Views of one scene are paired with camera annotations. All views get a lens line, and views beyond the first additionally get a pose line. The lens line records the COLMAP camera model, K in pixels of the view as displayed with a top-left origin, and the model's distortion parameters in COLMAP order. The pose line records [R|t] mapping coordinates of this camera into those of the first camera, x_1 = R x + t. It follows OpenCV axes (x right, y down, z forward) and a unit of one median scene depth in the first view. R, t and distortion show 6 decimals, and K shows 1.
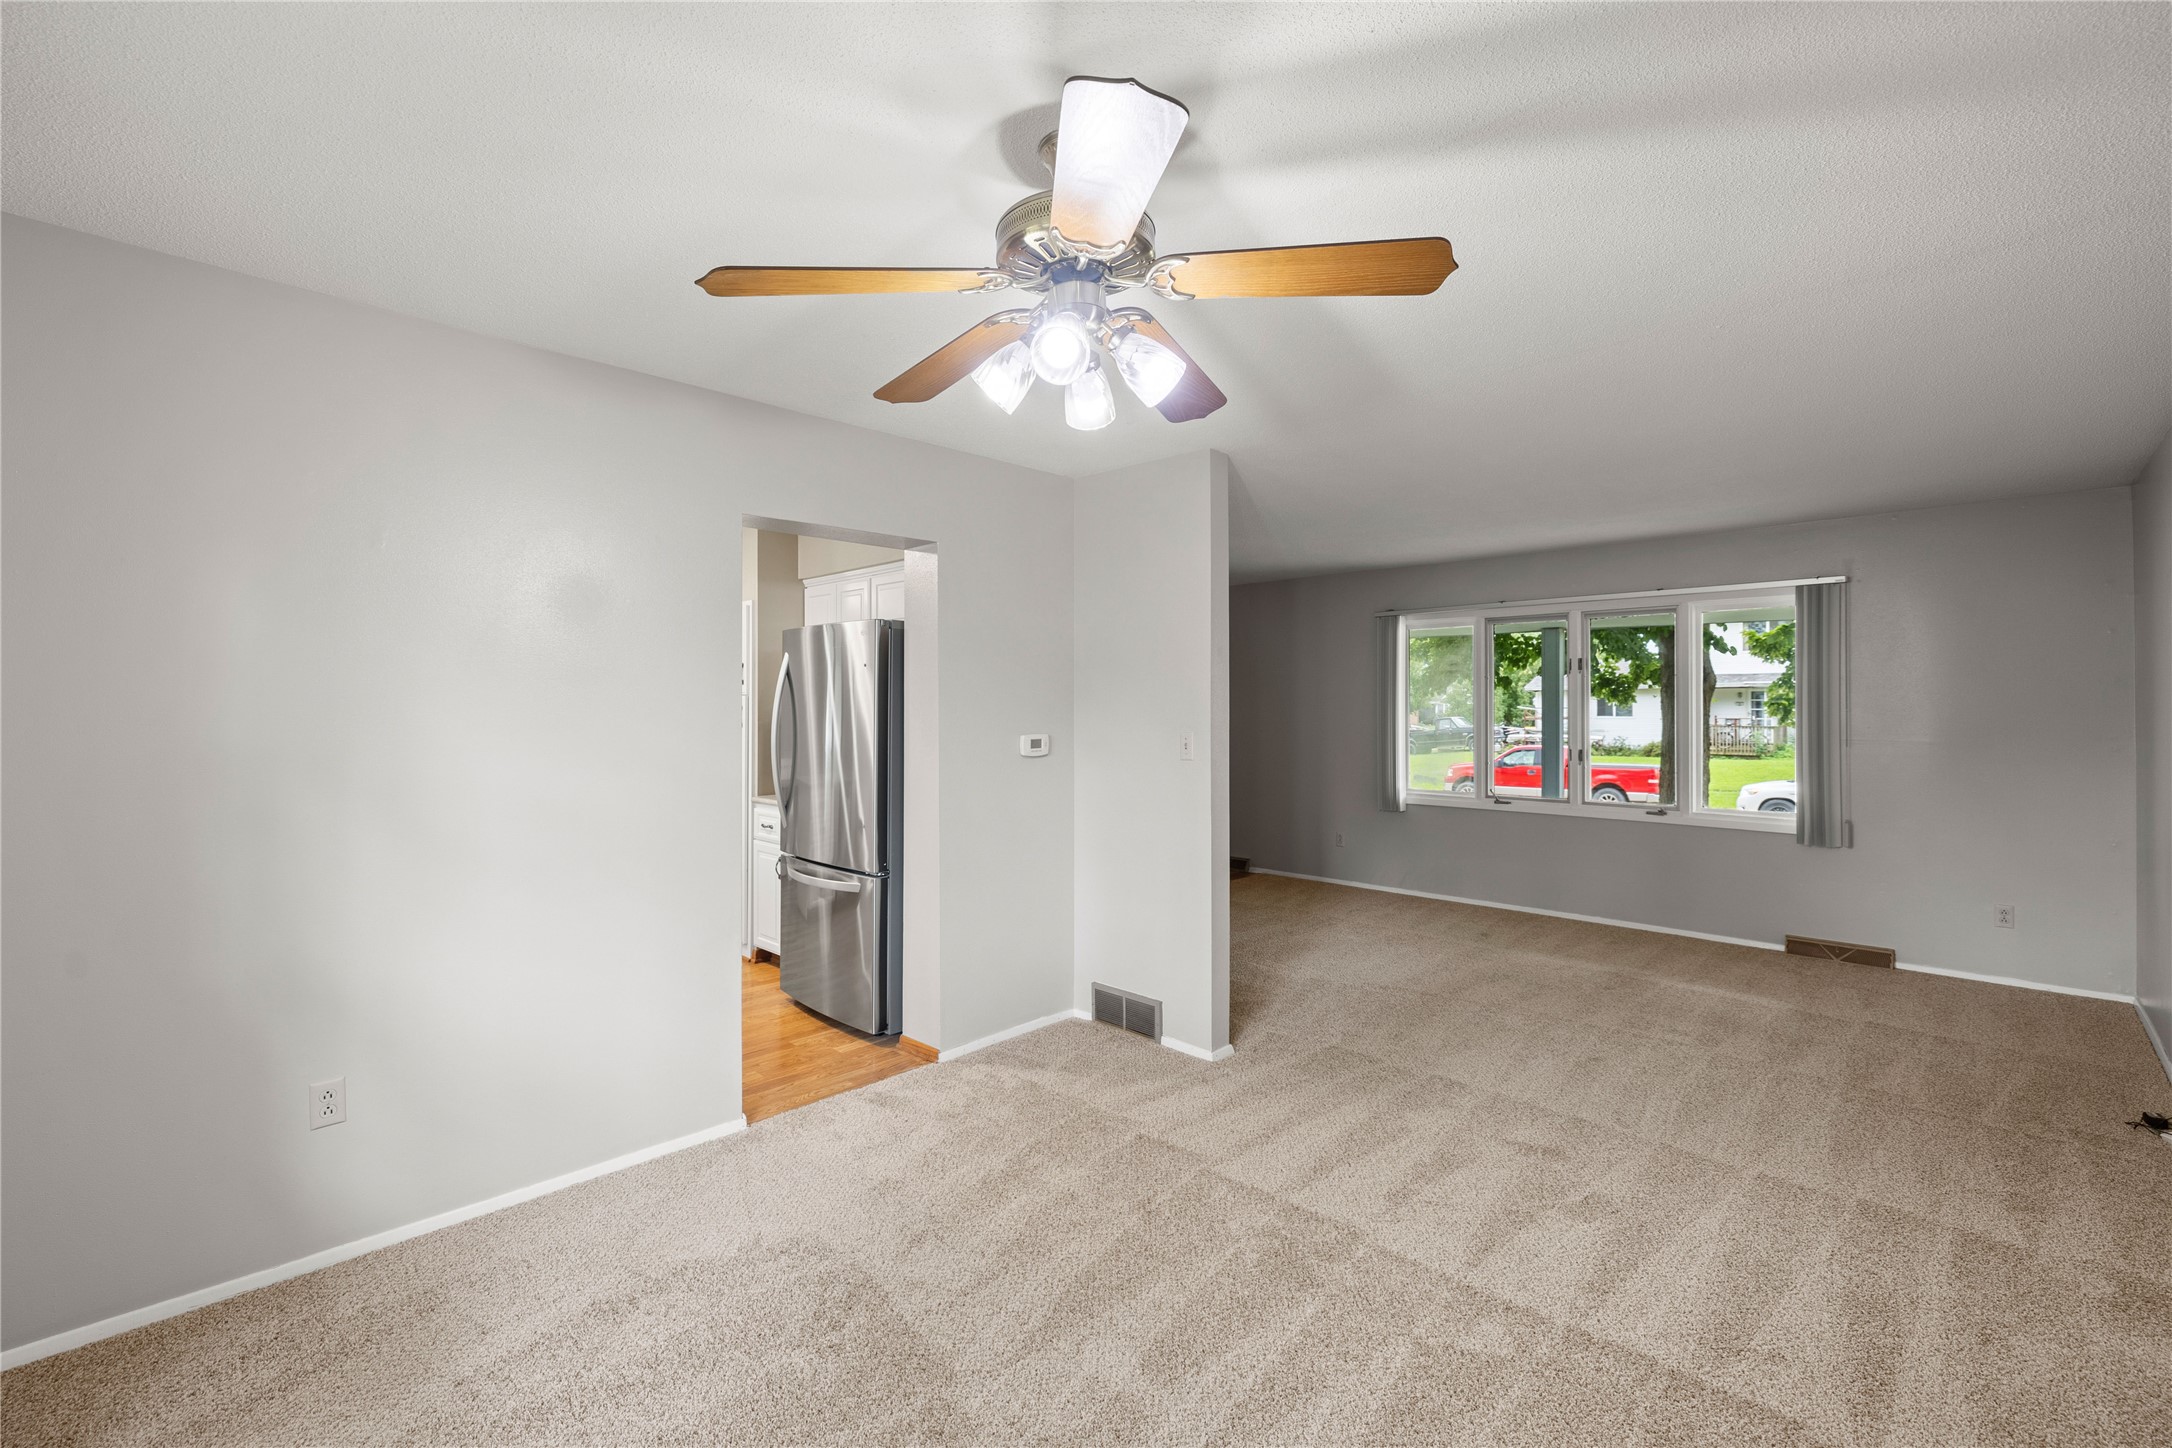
lens RADIAL K [[918.7, 0, 1079.6], [0, 918.7, 713.2], [0, 0, 1]] dist [0.001996, 0.000080]
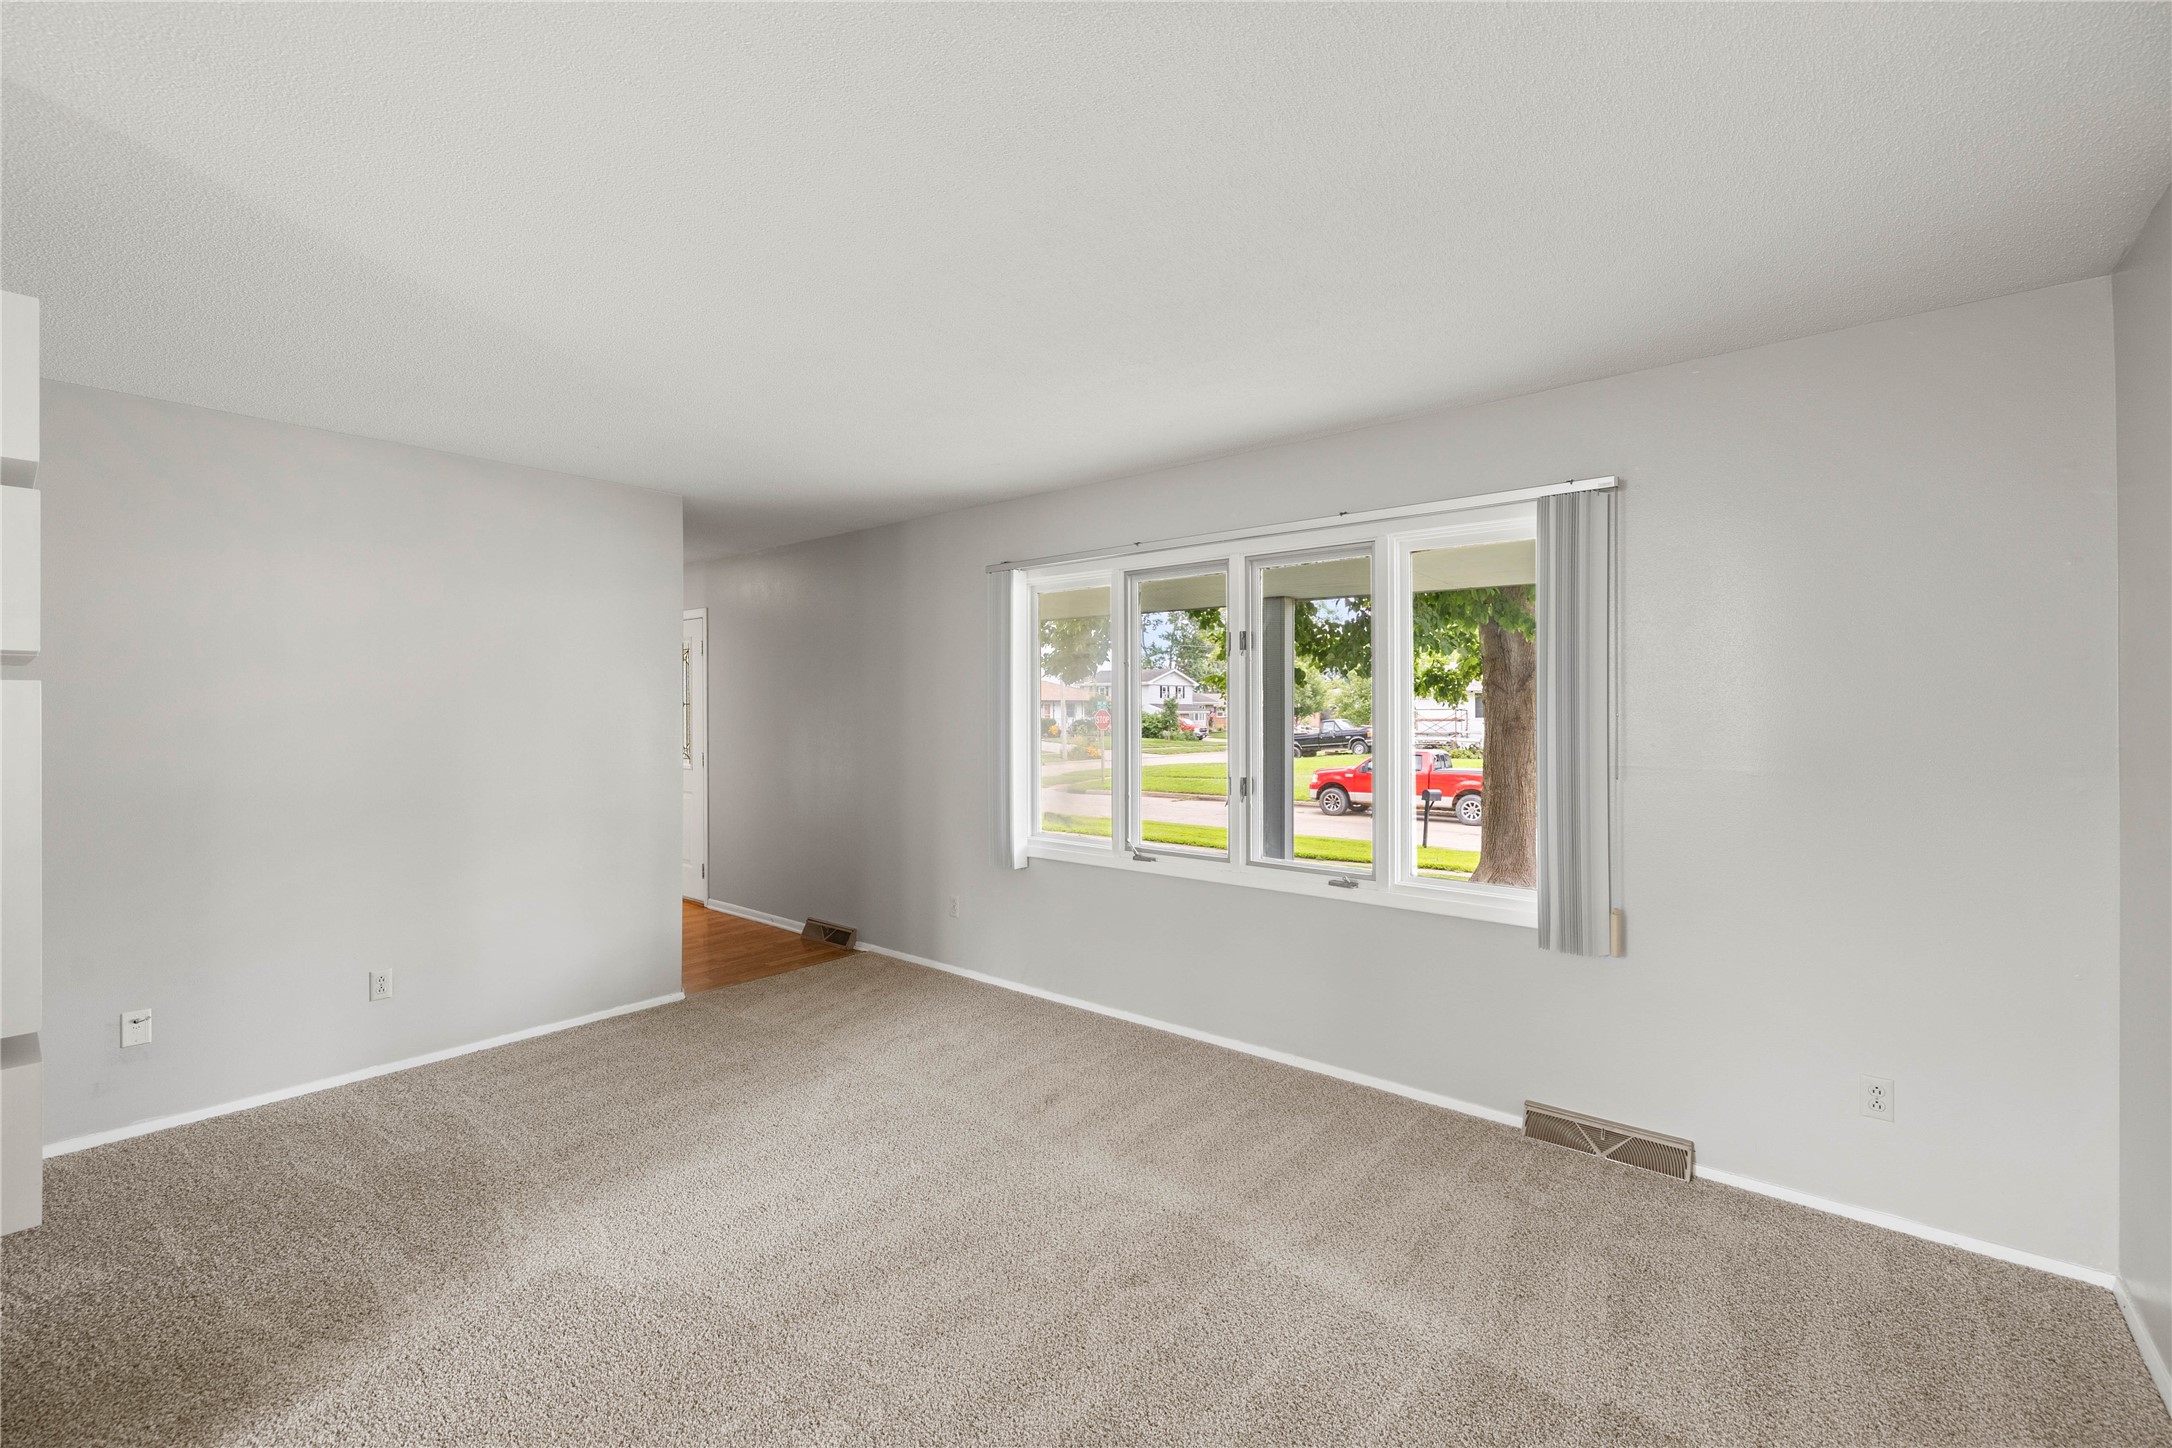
lens RADIAL K [[908.5, 0, 1086.8], [0, 908.5, 718.7], [0, 0, 1]] dist [0.002626, 0.000866]
pose [[0.996370, -0.002234, 0.085102, 0.451731], [0.001888, 0.999990, 0.004148, -0.003480], [-0.085110, -0.003972, 0.996364, 0.460922]]
